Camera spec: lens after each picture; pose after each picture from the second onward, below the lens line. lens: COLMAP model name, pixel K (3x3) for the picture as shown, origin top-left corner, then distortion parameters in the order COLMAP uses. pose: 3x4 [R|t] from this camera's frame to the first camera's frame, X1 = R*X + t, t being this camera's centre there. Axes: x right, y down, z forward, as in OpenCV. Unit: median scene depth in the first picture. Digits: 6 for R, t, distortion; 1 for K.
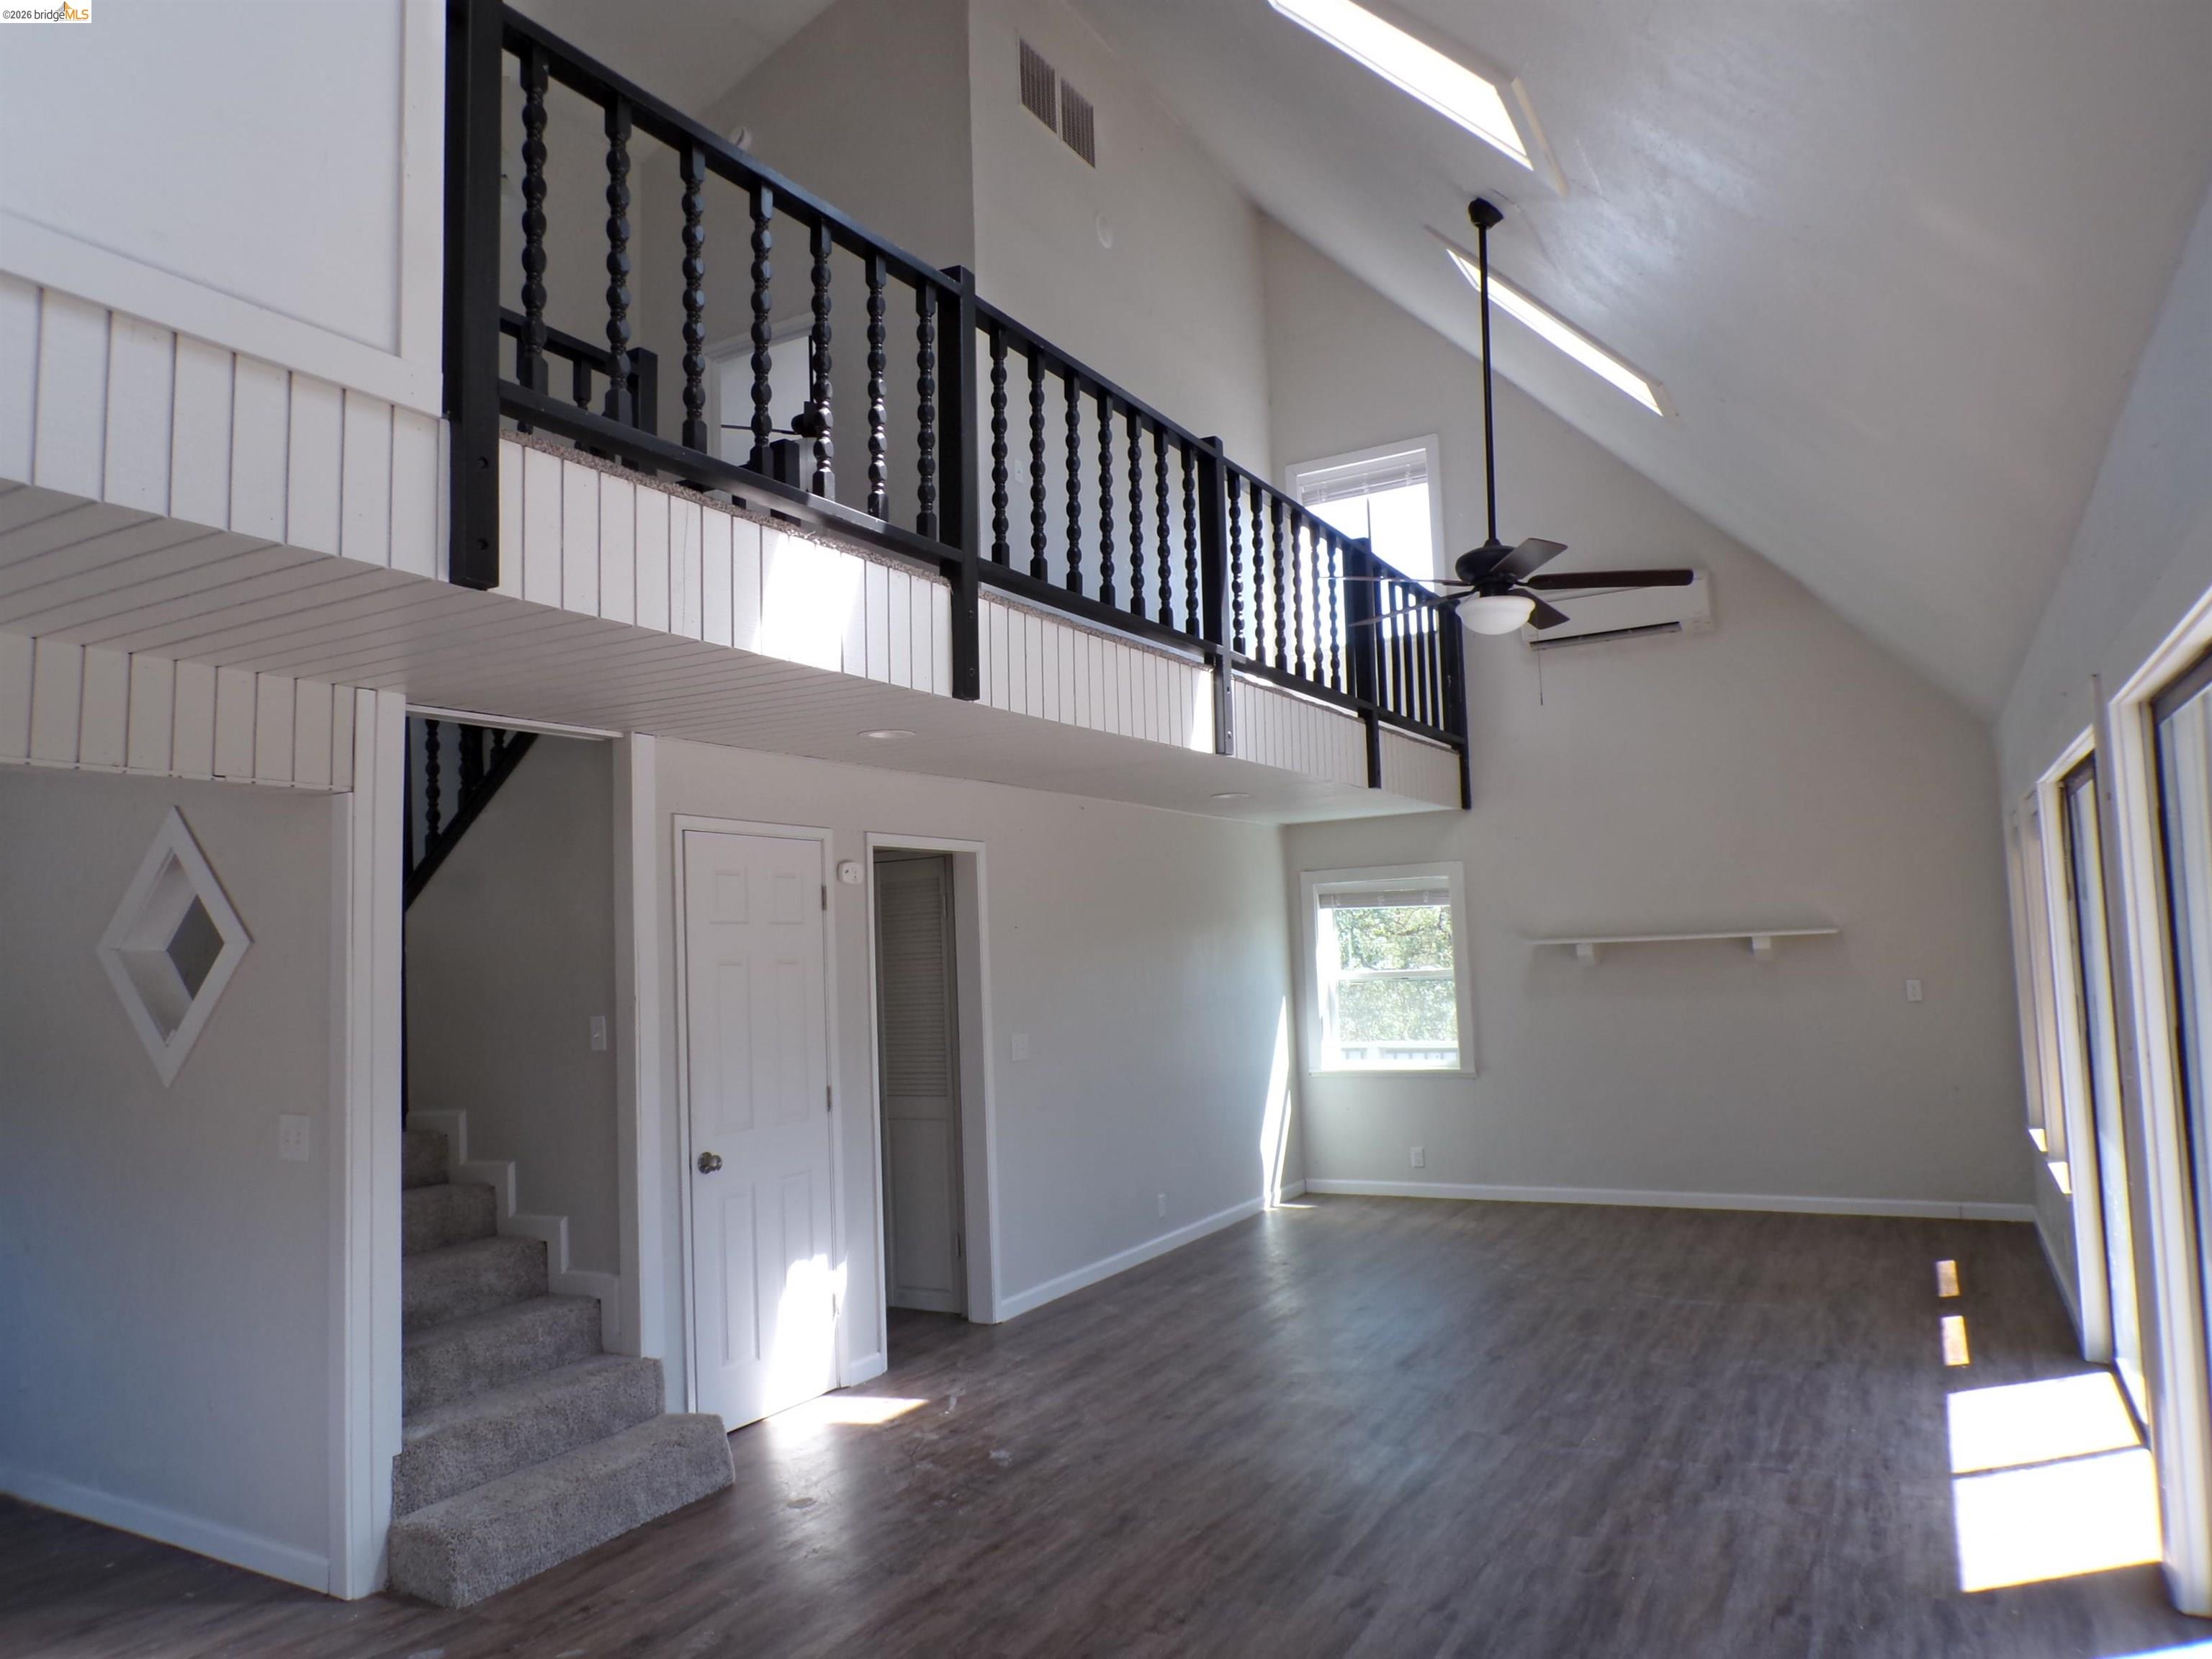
lens RADIAL K [[1487.3, 0, 1106.0], [0, 1487.3, 829.5], [0, 0, 1]] dist [-0.051062, 0.025591]
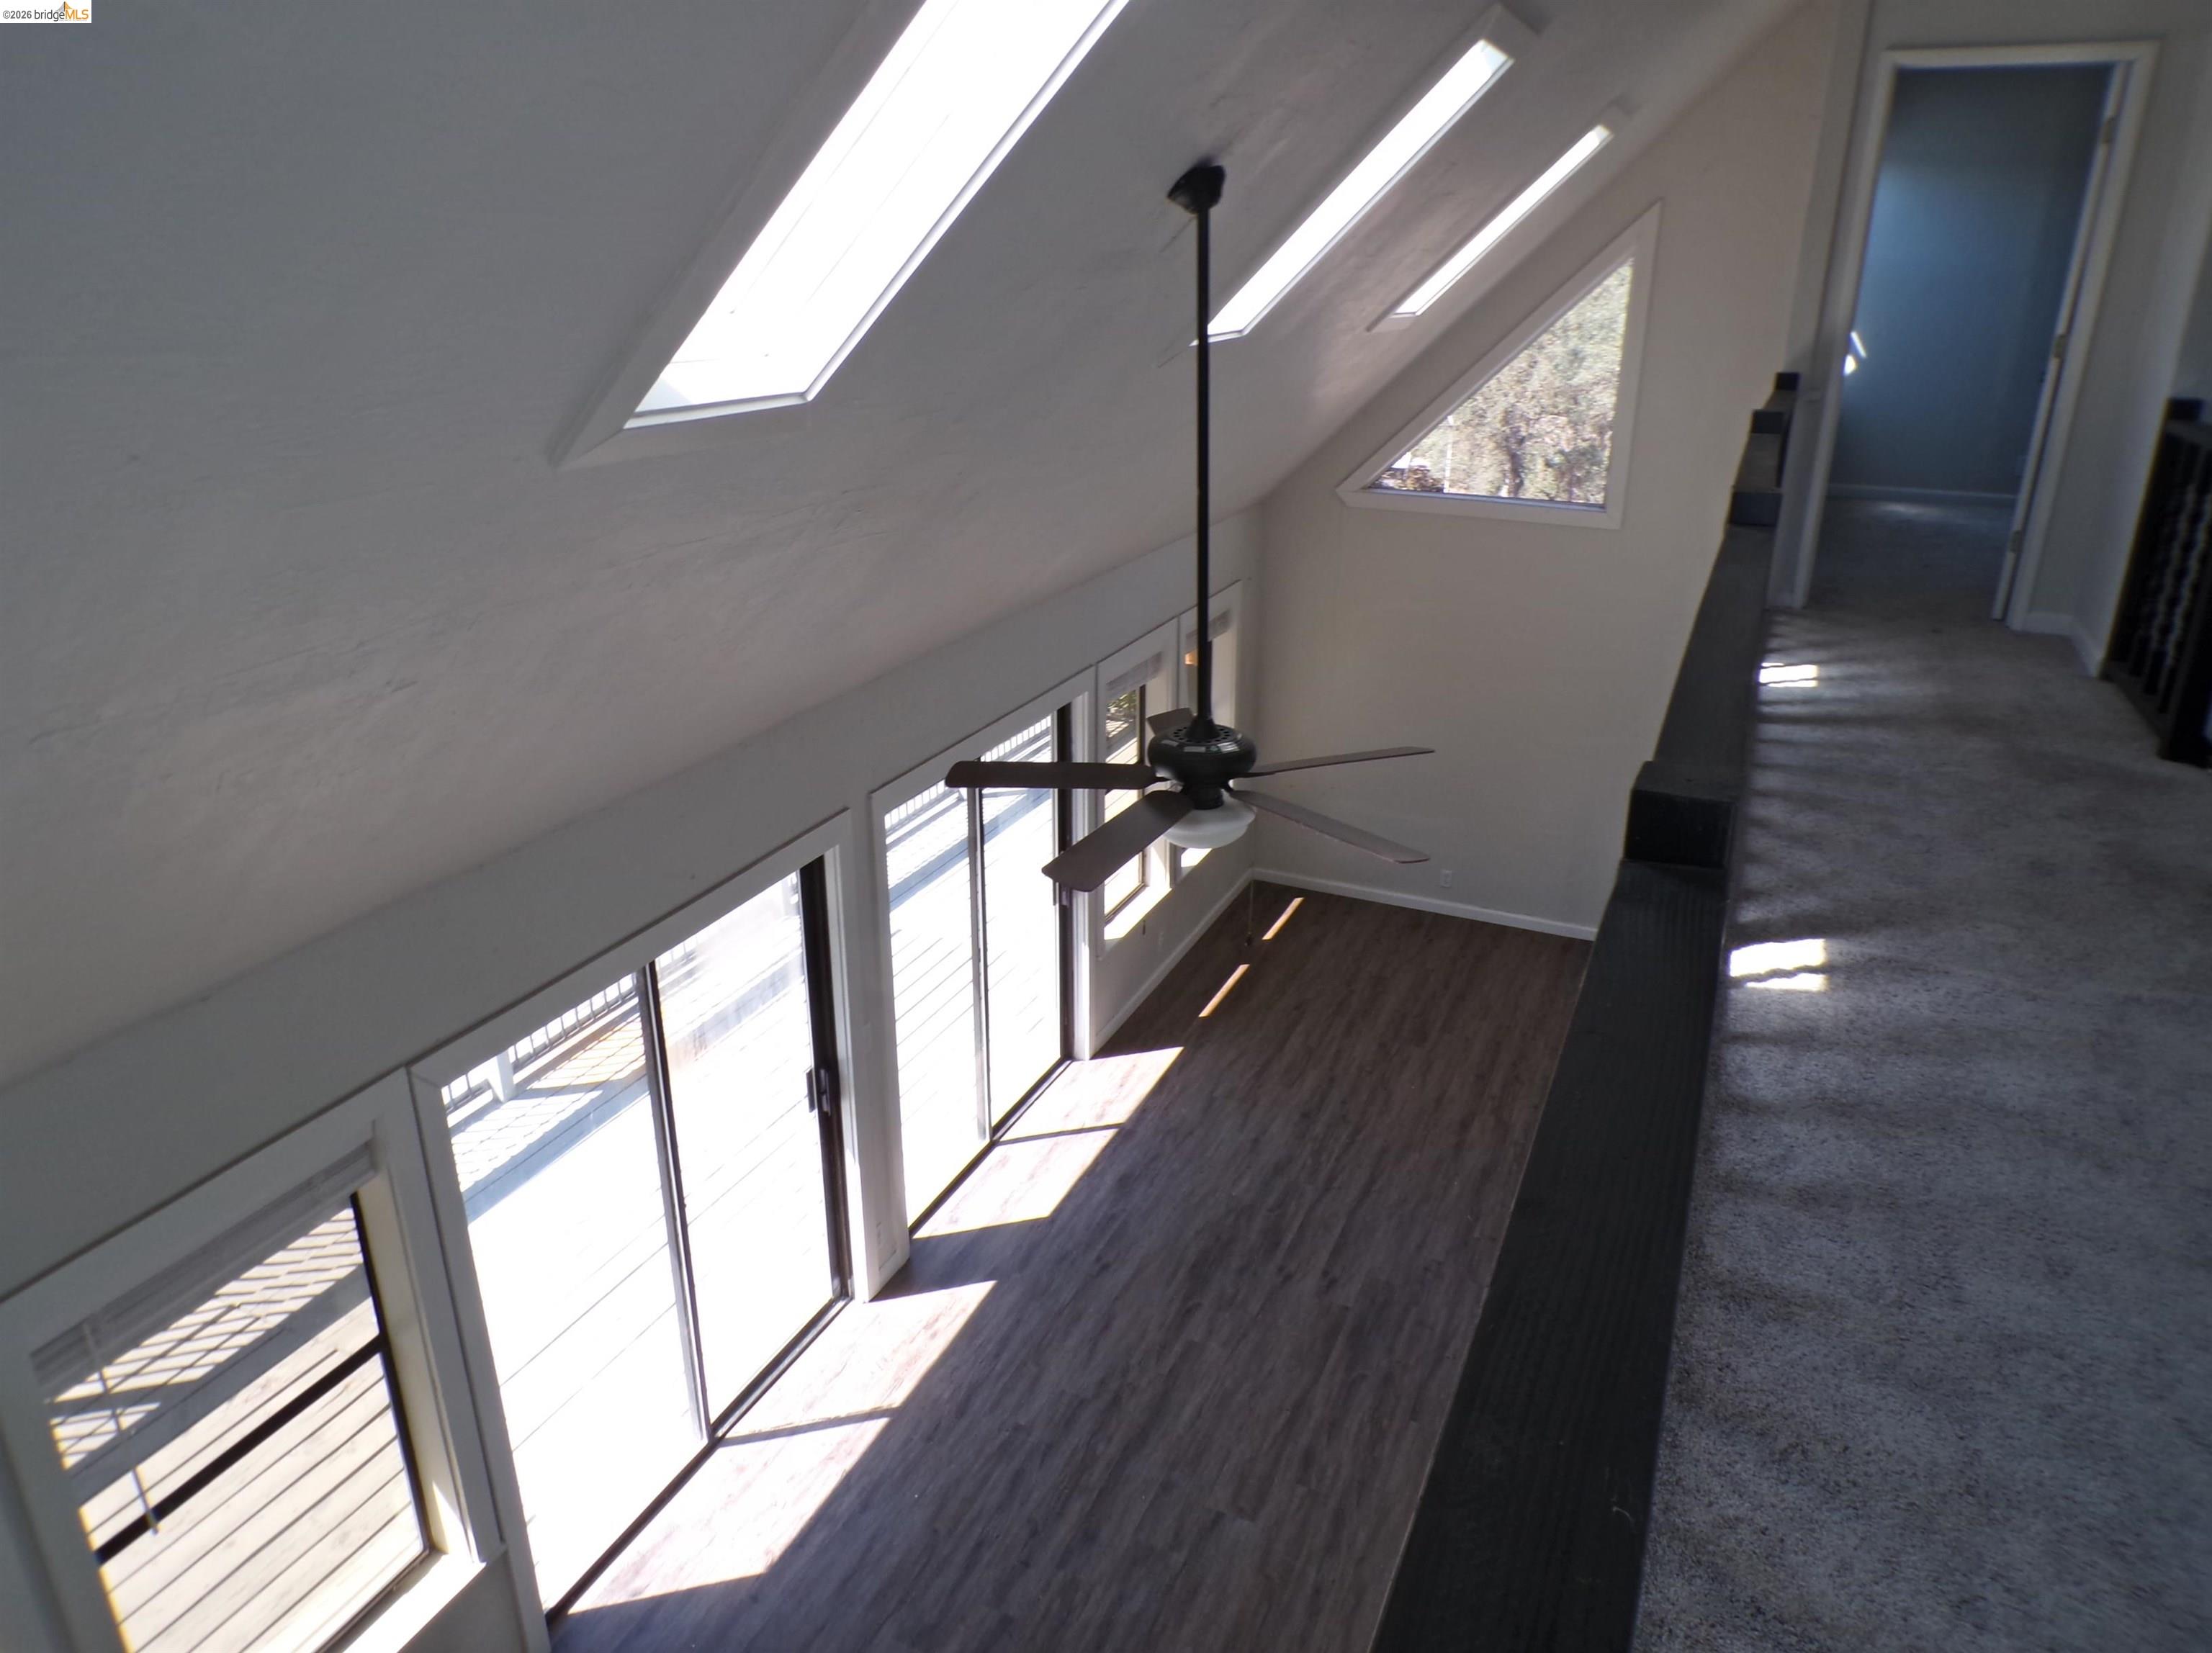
lens RADIAL K [[1487.2, 0, 1106.0], [0, 1487.2, 826.5], [0, 0, 1]] dist [-0.051062, 0.025591]
pose [[-0.995671, 0.059976, -0.071001, 0.462270], [0.037288, 0.957522, 0.285941, -0.449798], [0.085135, 0.282056, -0.955613, 2.175314]]
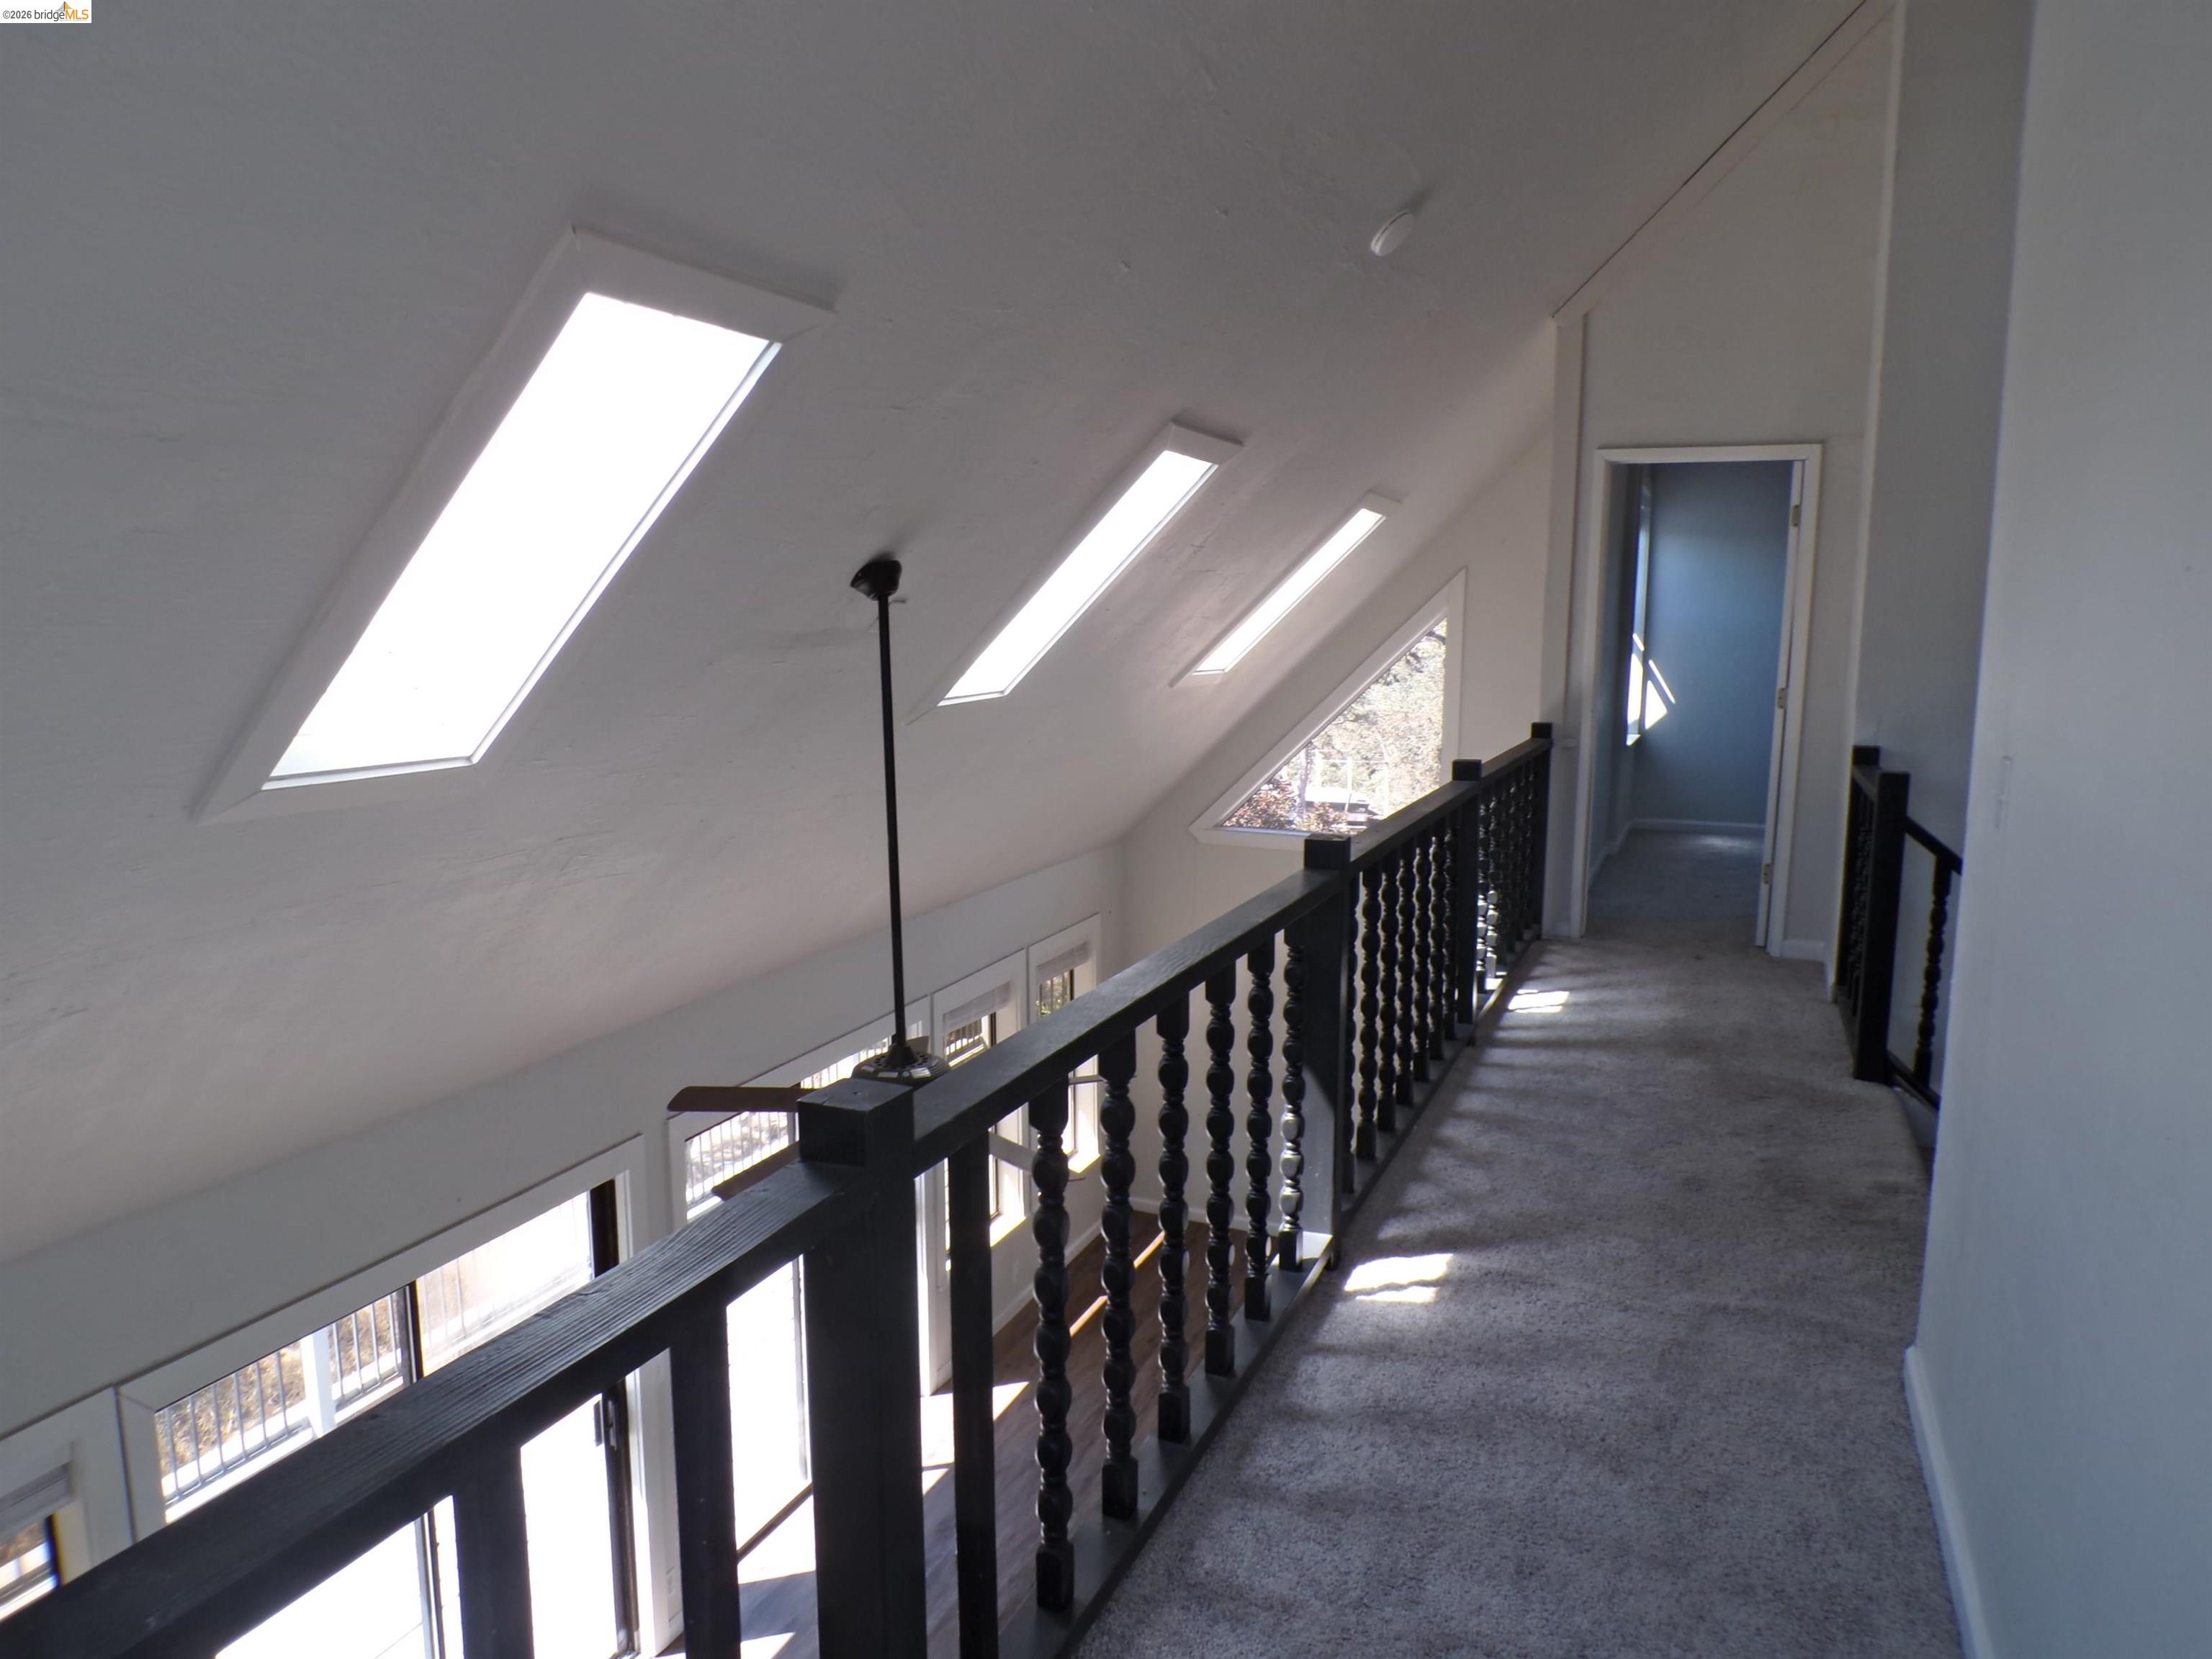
lens RADIAL K [[1487.3, 0, 1106.0], [0, 1487.3, 829.5], [0, 0, 1]] dist [-0.051062, 0.025591]
pose [[-0.994173, 0.043437, -0.098657, 0.292927], [0.036376, 0.996721, 0.072274, -0.456965], [0.101473, 0.068264, -0.992493, 2.258902]]
